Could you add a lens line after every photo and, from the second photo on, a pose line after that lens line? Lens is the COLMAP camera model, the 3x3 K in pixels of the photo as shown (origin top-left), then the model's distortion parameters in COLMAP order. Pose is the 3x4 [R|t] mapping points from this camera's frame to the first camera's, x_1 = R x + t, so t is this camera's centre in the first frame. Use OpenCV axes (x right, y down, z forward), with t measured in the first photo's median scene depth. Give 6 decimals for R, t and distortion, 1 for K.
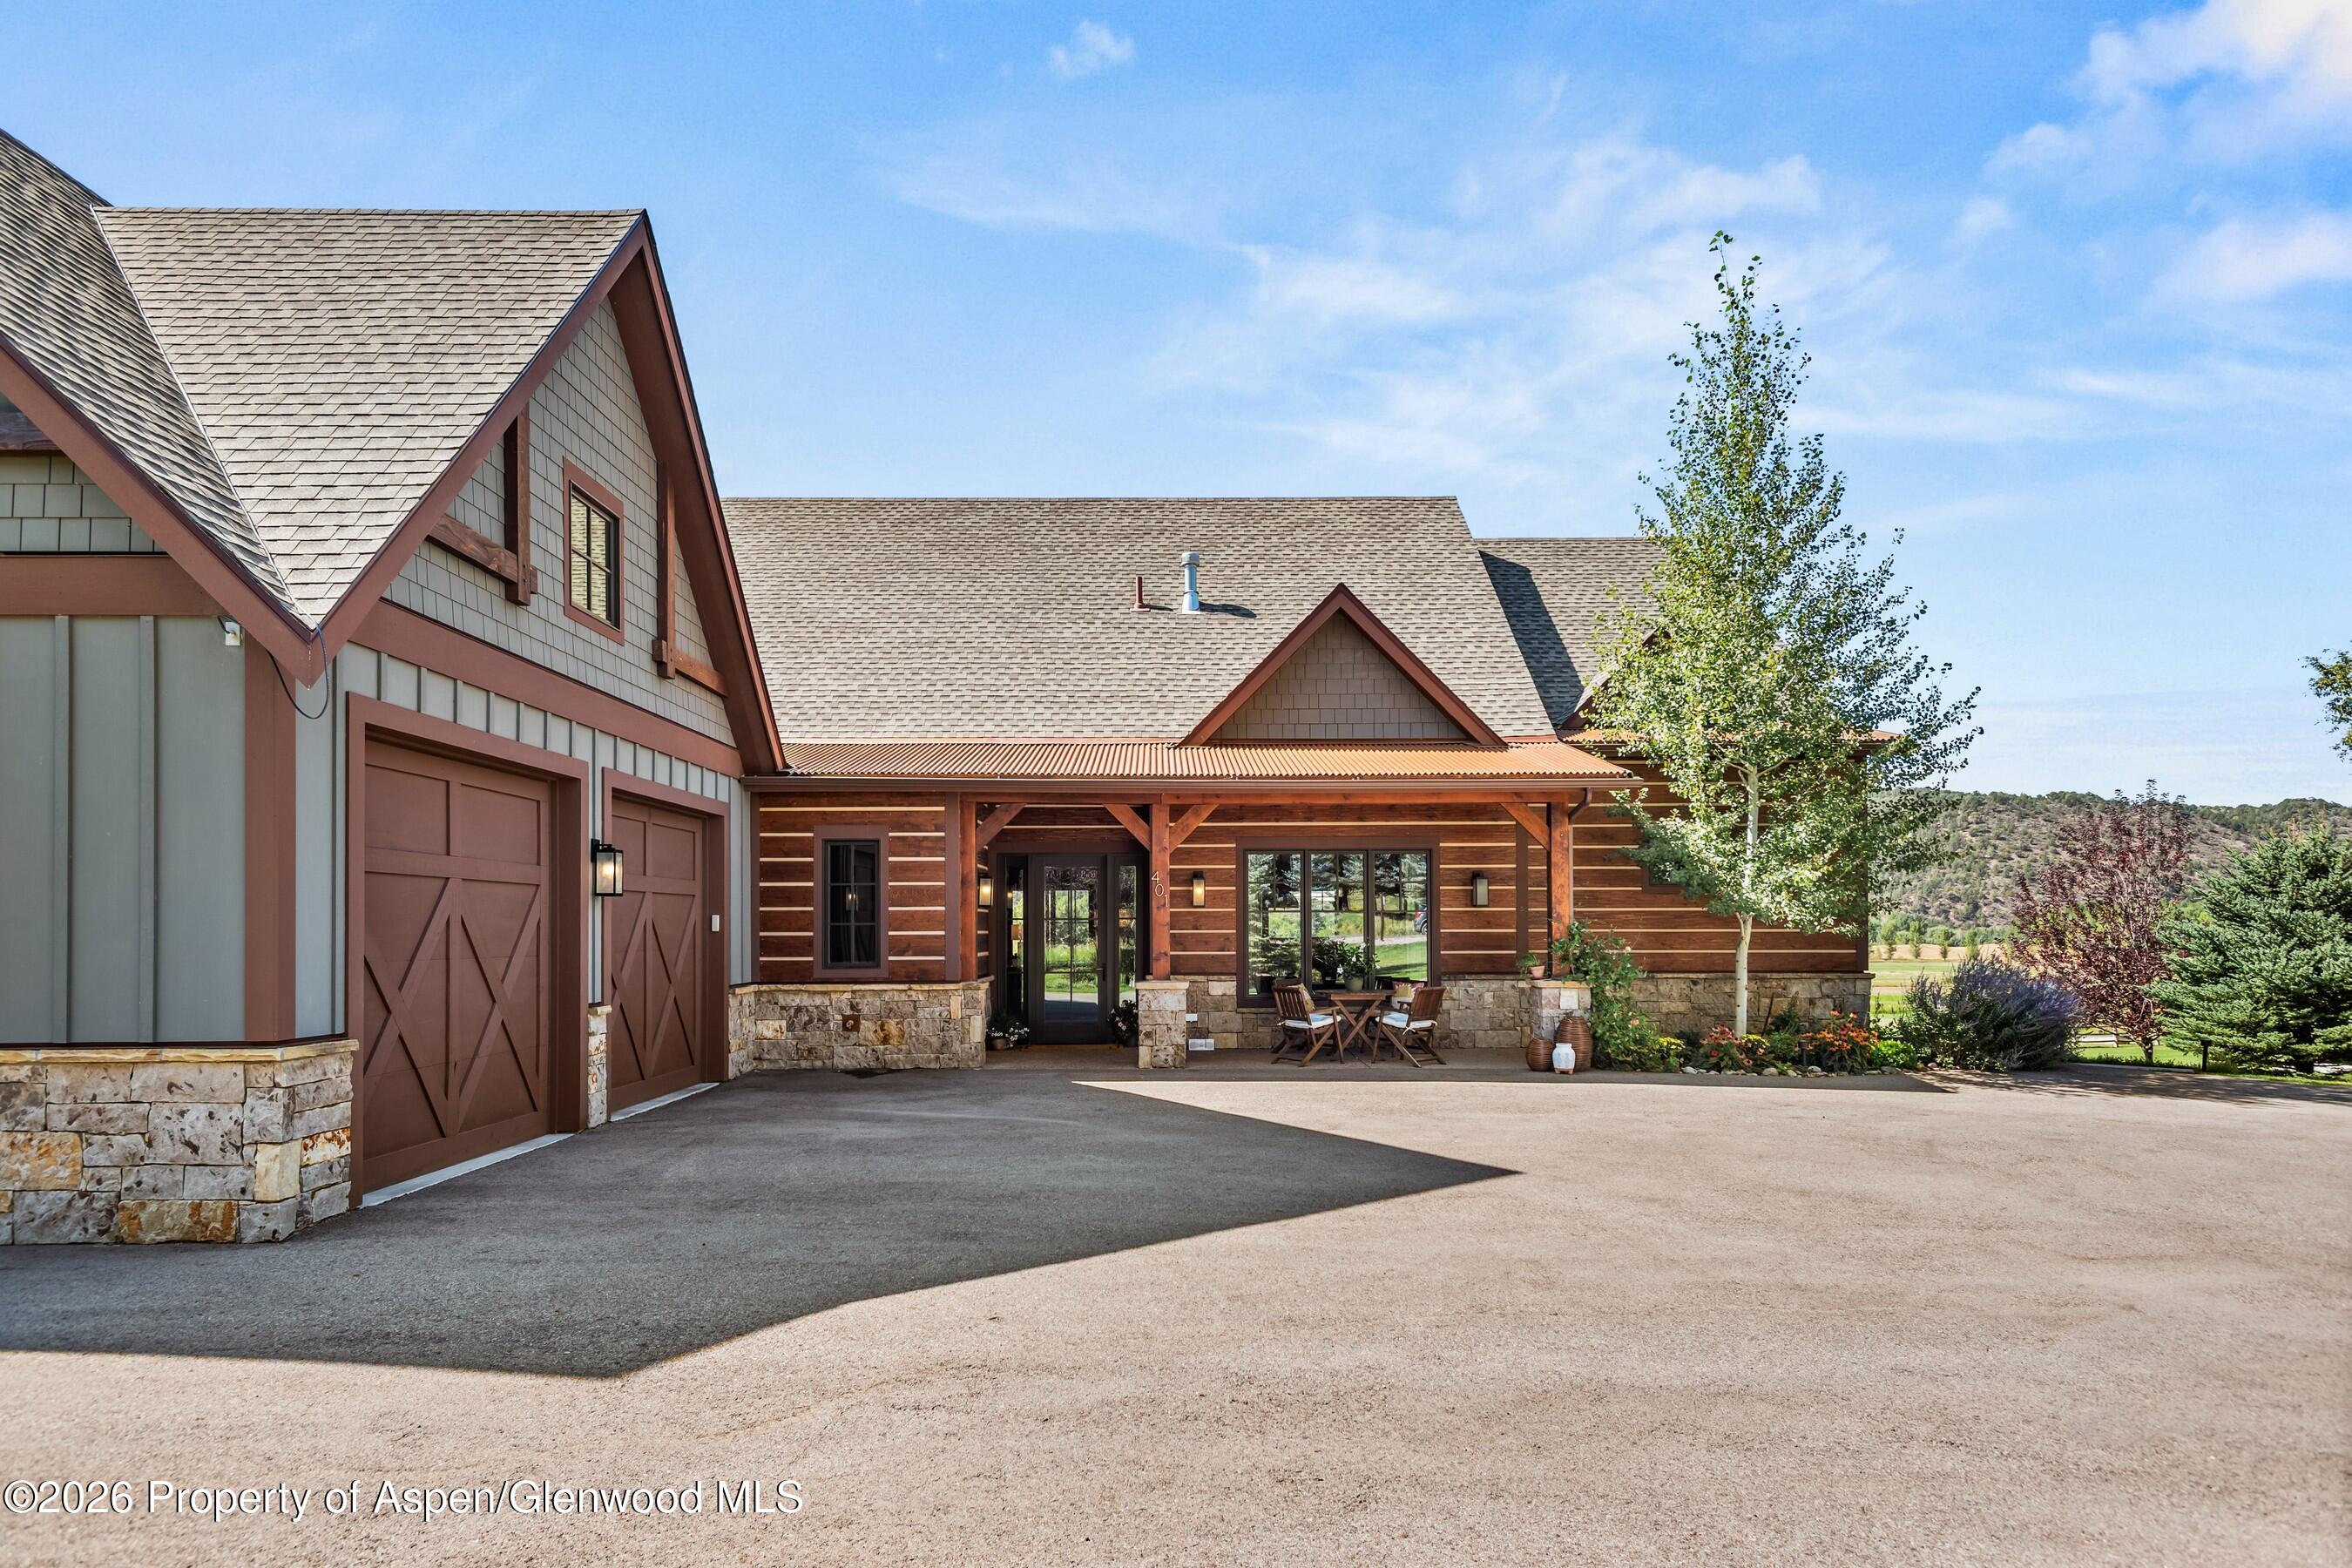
lens RADIAL K [[1372.4, 0, 1151.8], [0, 1372.4, 911.5], [0, 0, 1]] dist [0.005379, 0.000905]
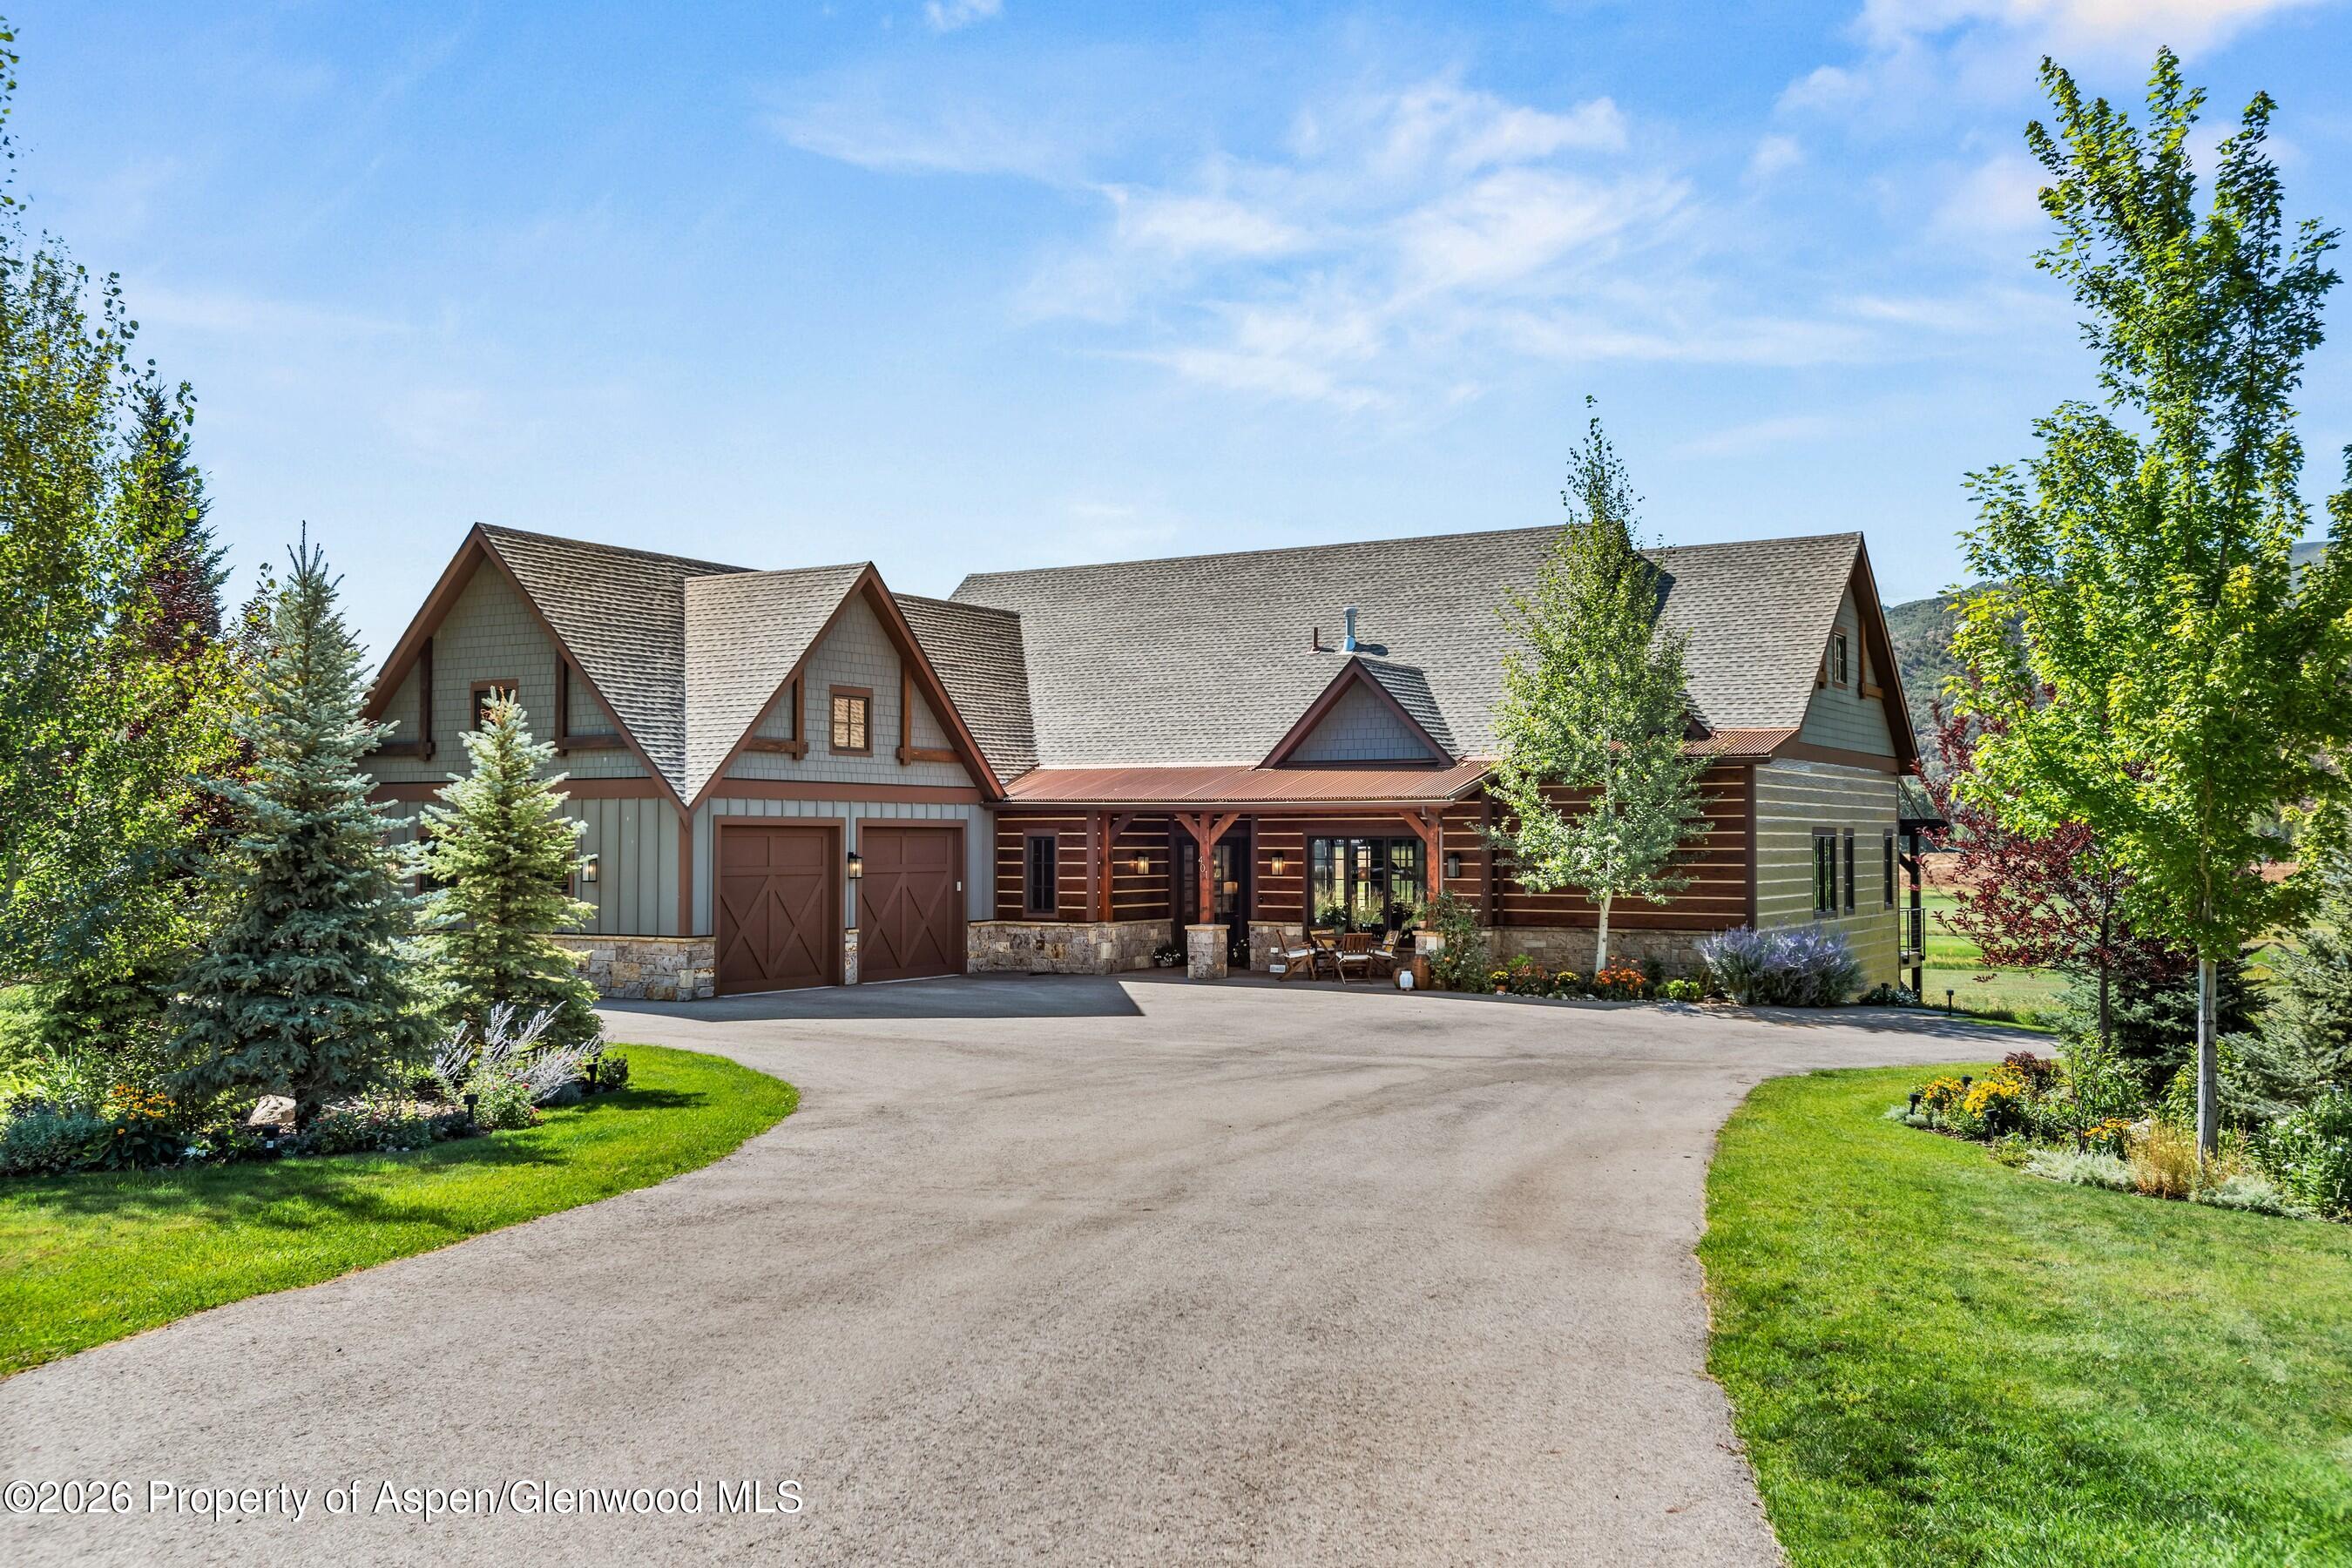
lens RADIAL K [[2182.5, 0, 1176.3], [0, 2182.5, 787.6], [0, 0, 1]] dist [-0.018279, 0.000000]
pose [[0.844871, -0.008828, -0.534897, 1.375569], [0.005429, 0.999954, -0.007929, -0.091433], [0.534943, 0.003795, 0.844880, -1.200475]]
